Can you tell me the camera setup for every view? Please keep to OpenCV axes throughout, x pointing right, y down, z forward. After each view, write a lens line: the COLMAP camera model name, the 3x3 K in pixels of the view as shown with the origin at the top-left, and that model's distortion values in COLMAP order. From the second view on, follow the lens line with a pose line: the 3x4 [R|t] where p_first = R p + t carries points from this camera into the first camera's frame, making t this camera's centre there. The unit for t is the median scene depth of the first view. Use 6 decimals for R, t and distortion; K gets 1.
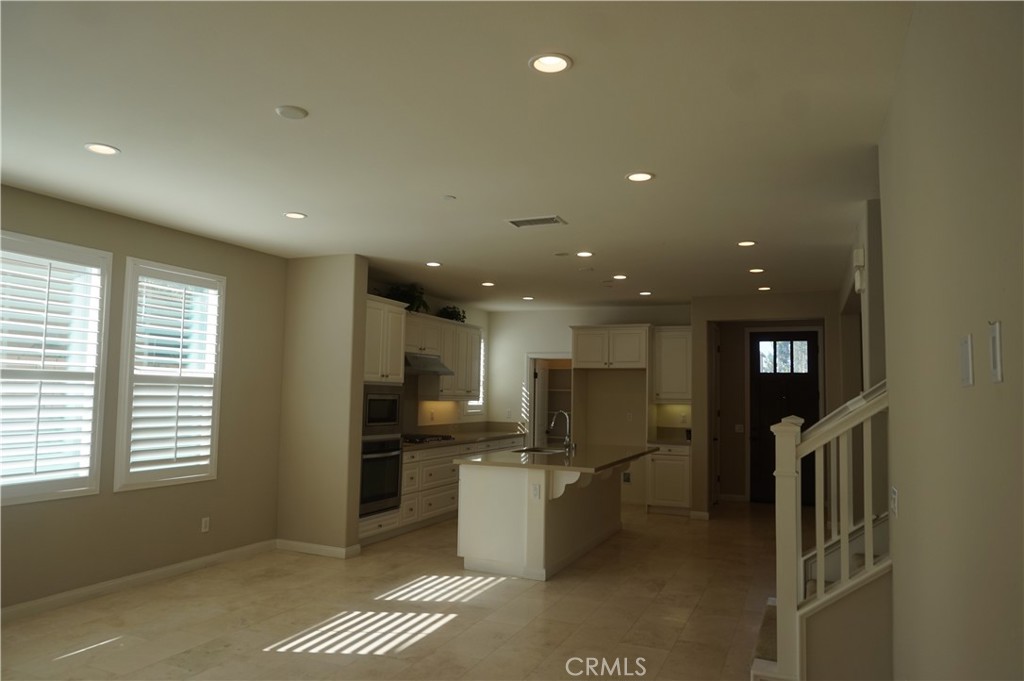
lens RADIAL K [[690.5, 0, 507.9], [0, 690.5, 340.4], [0, 0, 1]] dist [-0.047315, 0.036081]
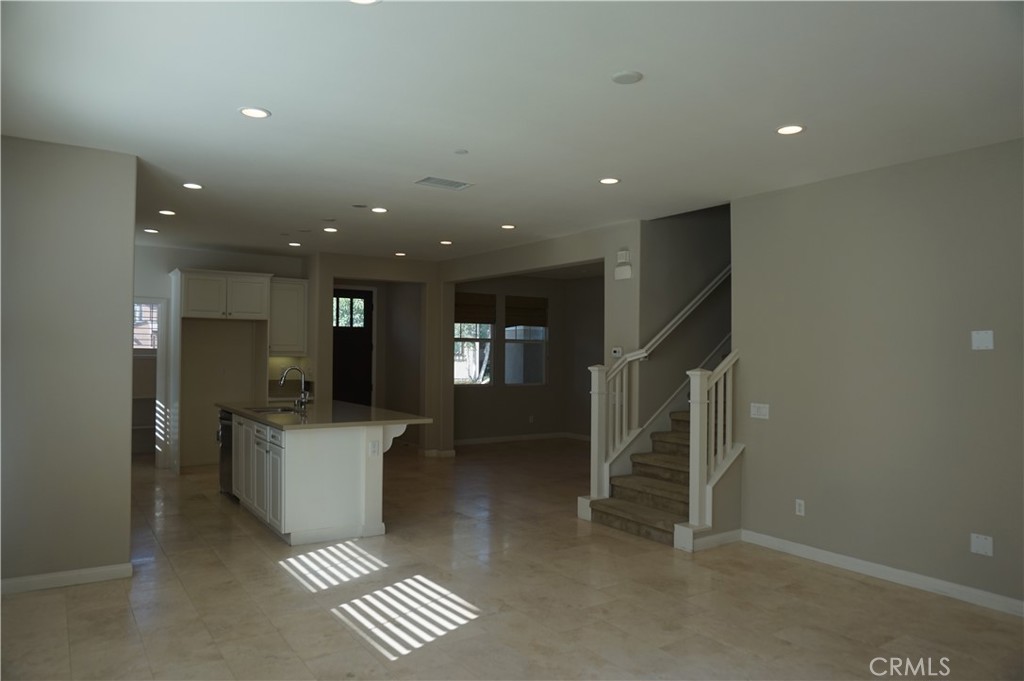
lens RADIAL K [[690.5, 0, 509.2], [0, 690.5, 342.0], [0, 0, 1]] dist [-0.047315, 0.036081]
pose [[0.538396, 0.000575, 0.842691, -0.762513], [-0.067867, 0.996781, 0.042681, 0.012524], [-0.839954, -0.080170, 0.536702, 0.350815]]
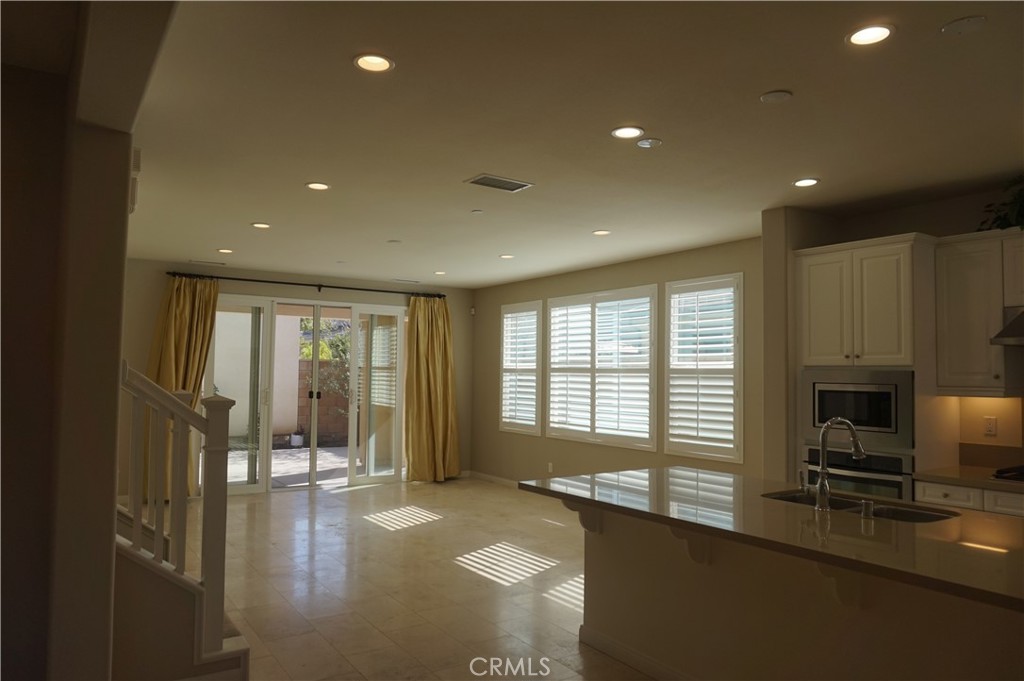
lens RADIAL K [[690.5, 0, 513.5], [0, 690.5, 340.8], [0, 0, 1]] dist [-0.047315, 0.036081]
pose [[-0.533300, -0.065794, -0.843364, 0.760953], [0.044009, 0.993463, -0.105333, 0.124669], [0.844781, -0.093289, -0.526918, 1.454110]]
